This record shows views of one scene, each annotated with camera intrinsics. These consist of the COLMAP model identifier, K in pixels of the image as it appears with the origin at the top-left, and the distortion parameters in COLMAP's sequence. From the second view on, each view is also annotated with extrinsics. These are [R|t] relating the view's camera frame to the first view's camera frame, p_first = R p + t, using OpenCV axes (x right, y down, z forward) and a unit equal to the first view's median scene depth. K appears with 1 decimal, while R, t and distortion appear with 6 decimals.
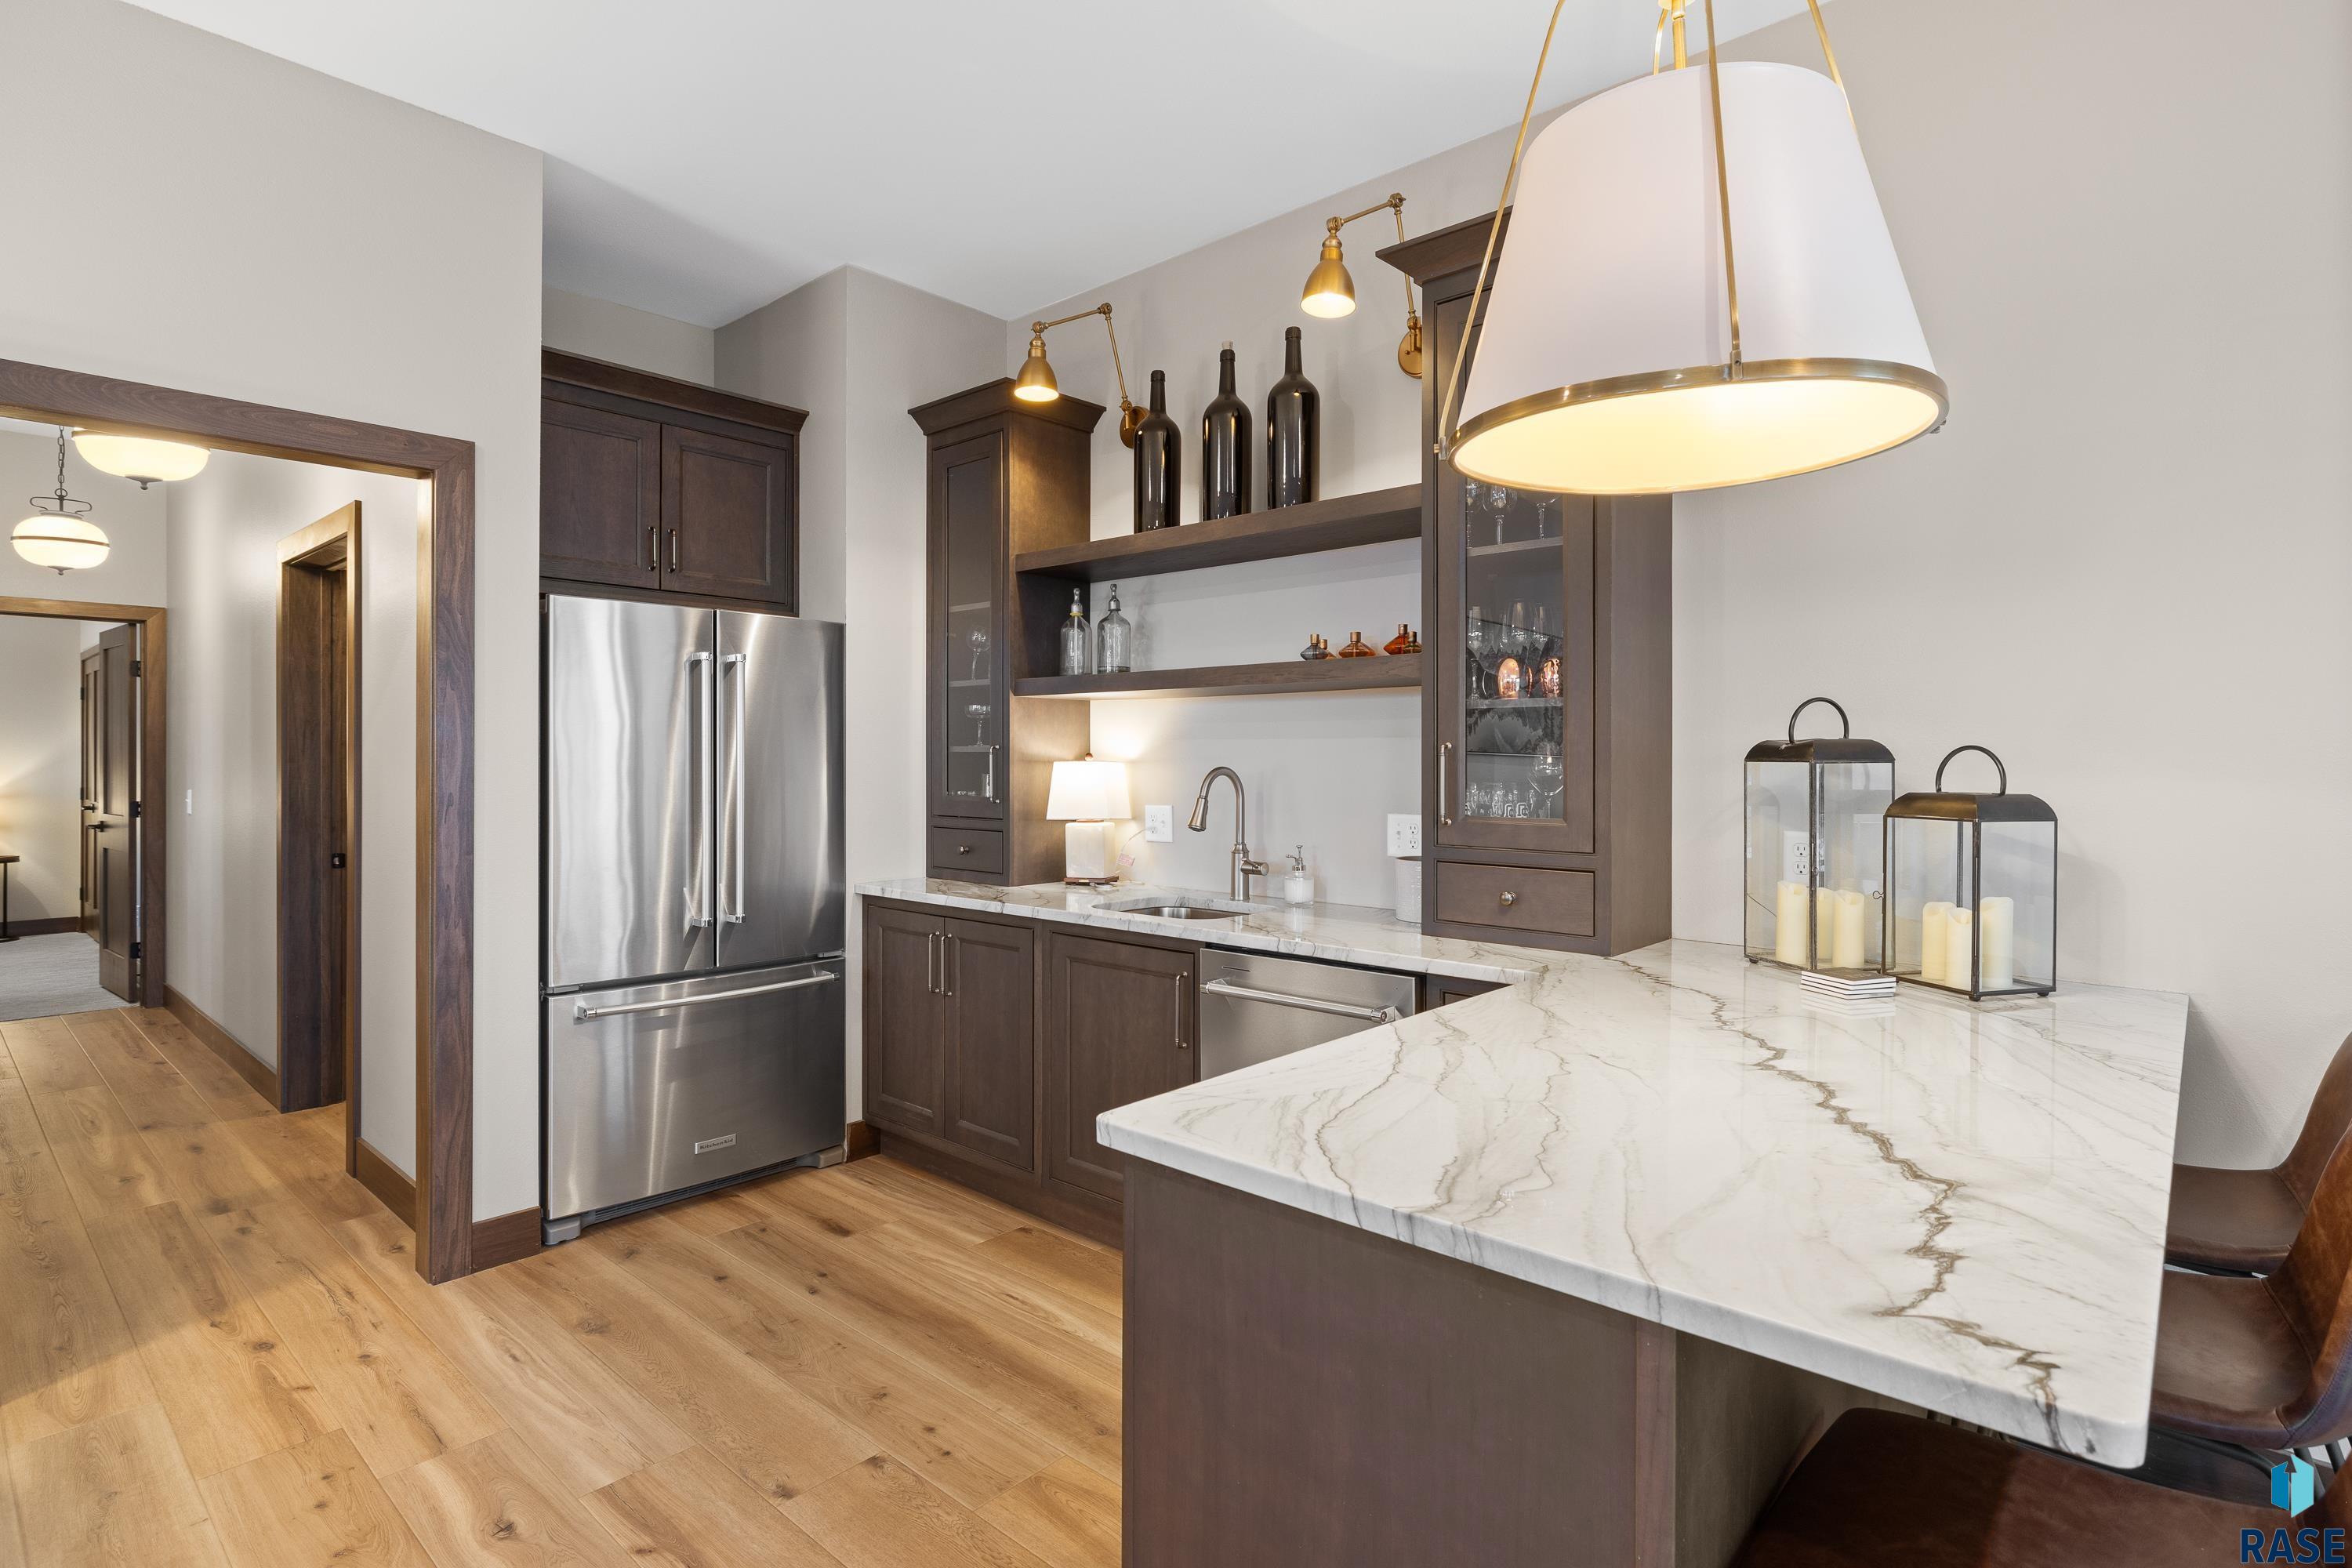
lens RADIAL K [[1158.9, 0, 1186.9], [0, 1158.9, 759.5], [0, 0, 1]] dist [-0.001320, 0.000428]
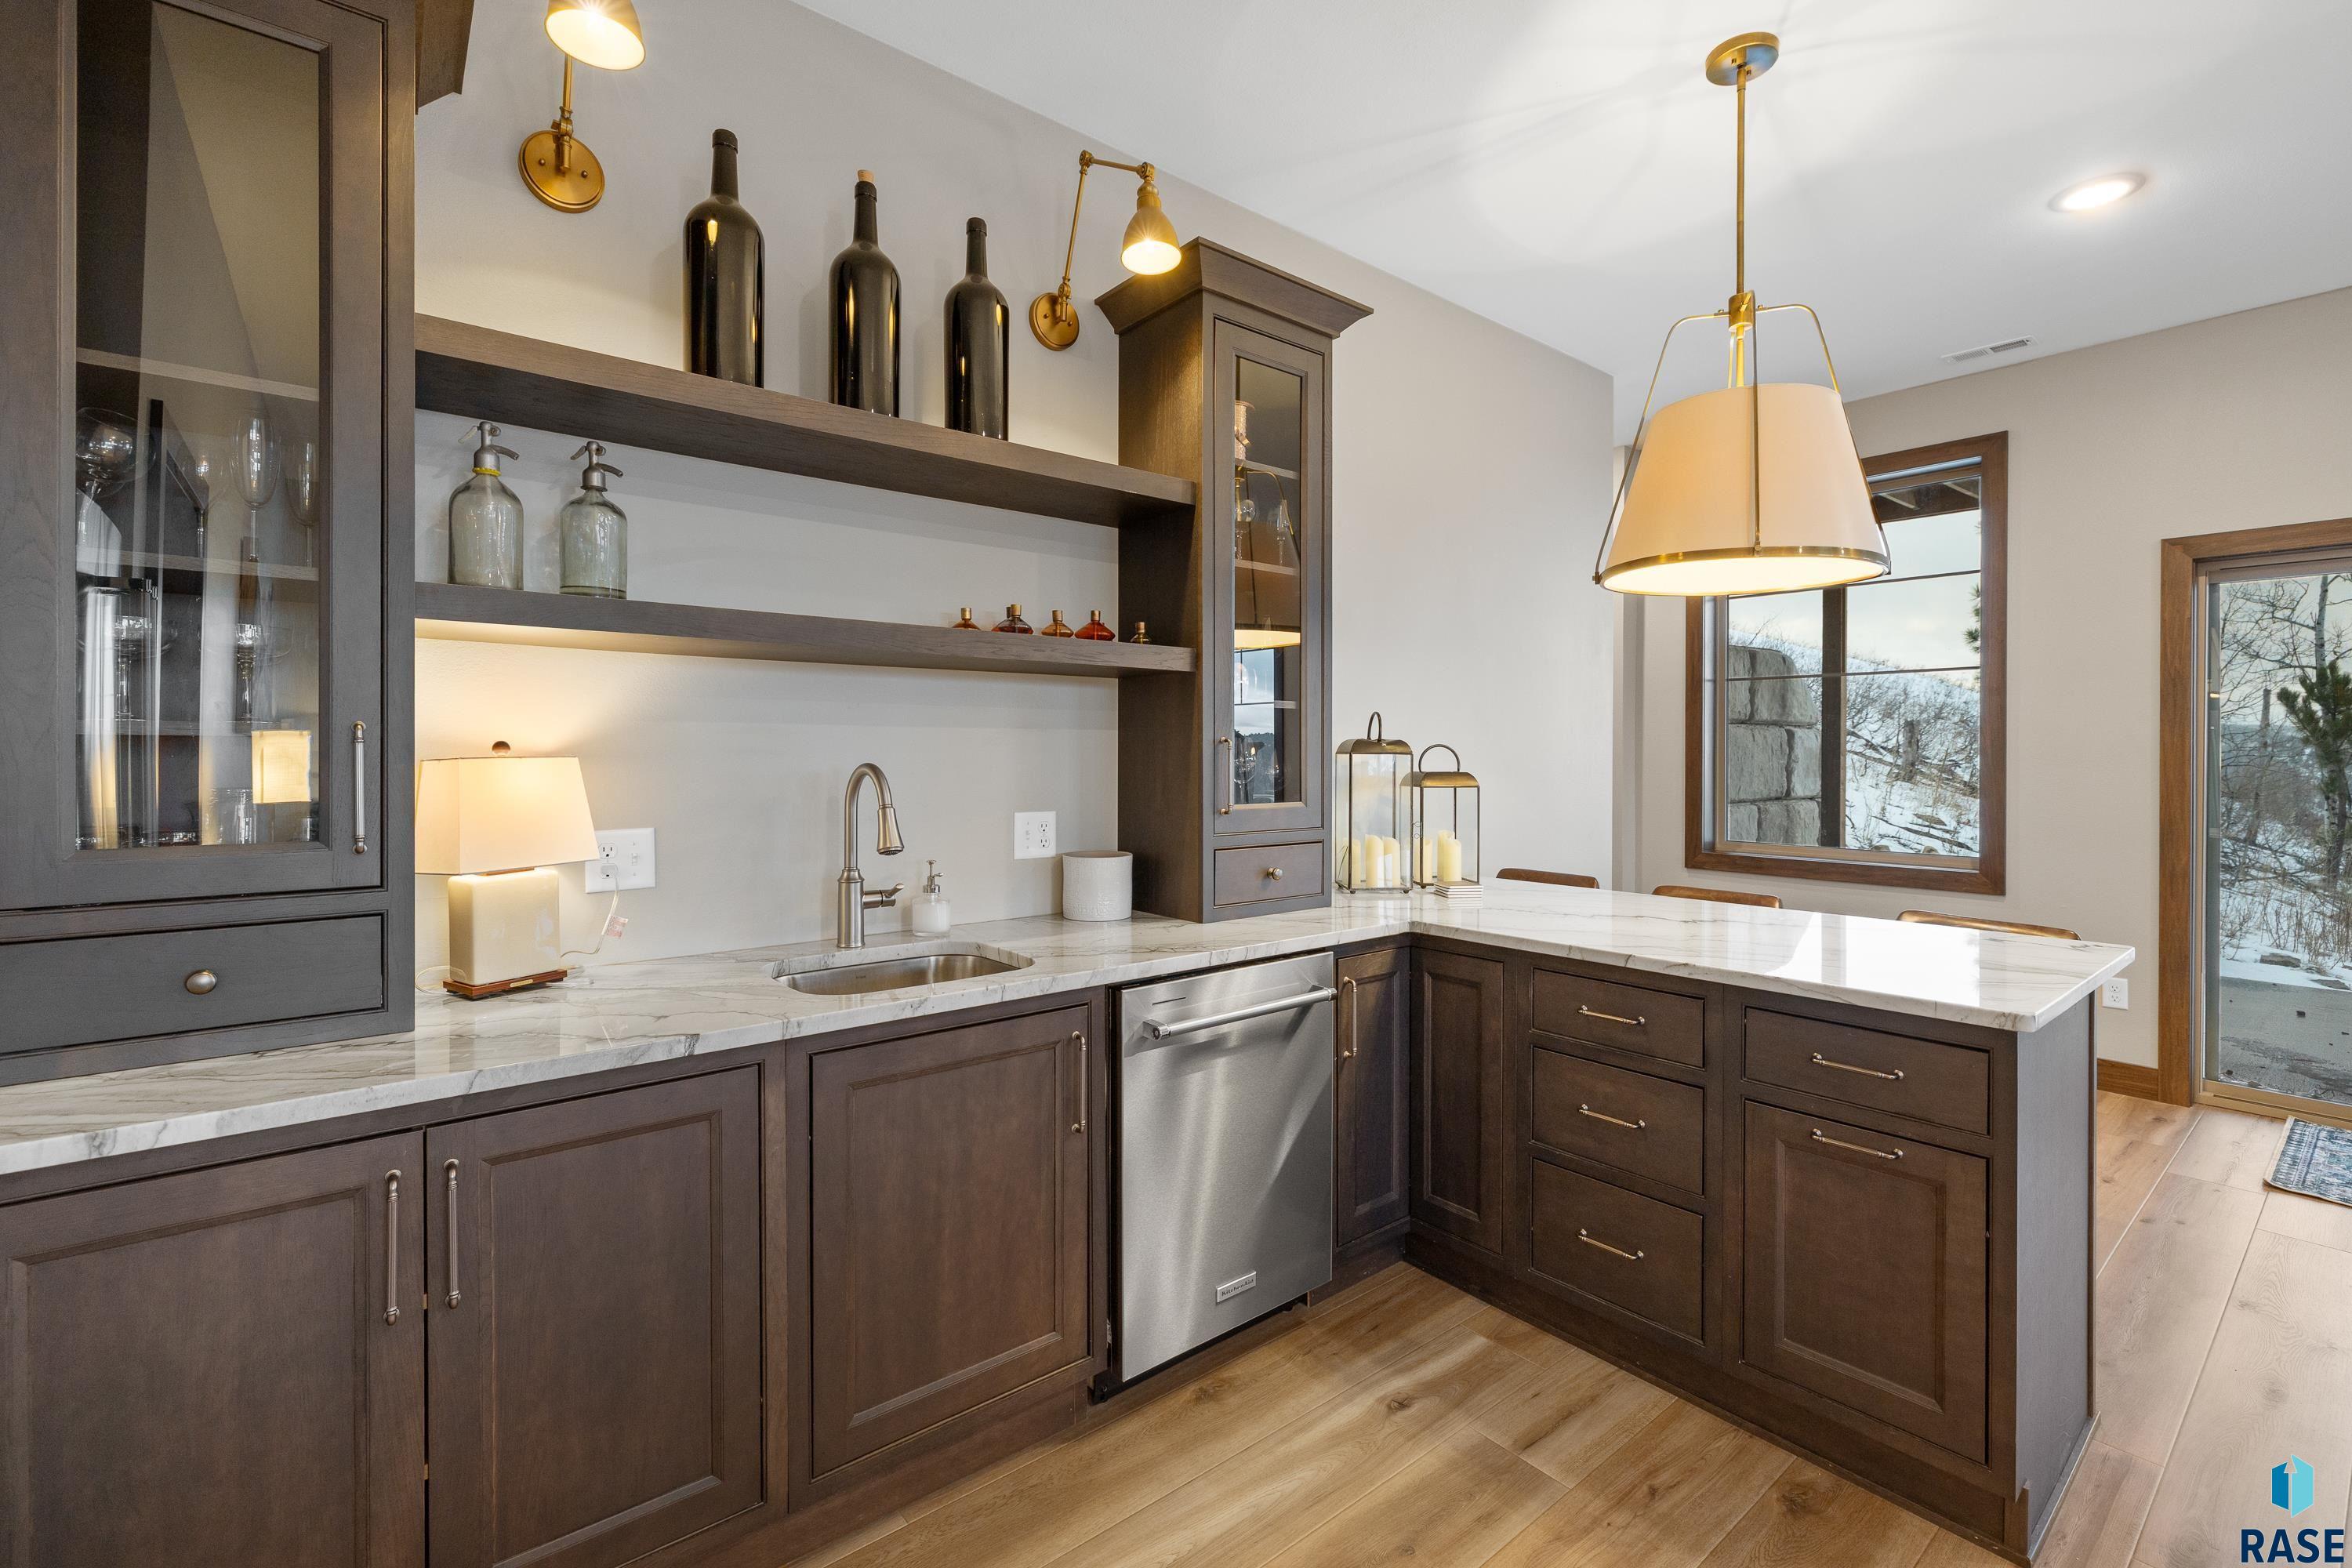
lens RADIAL K [[1018.2, 0, 1181.0], [0, 1018.2, 768.1], [0, 0, 1]] dist [-0.001554, -0.000120]
pose [[0.159365, -0.016806, 0.987077, -0.587307], [-0.000738, 0.999853, 0.017143, -0.001215], [-0.987219, -0.003461, 0.159329, 0.749818]]
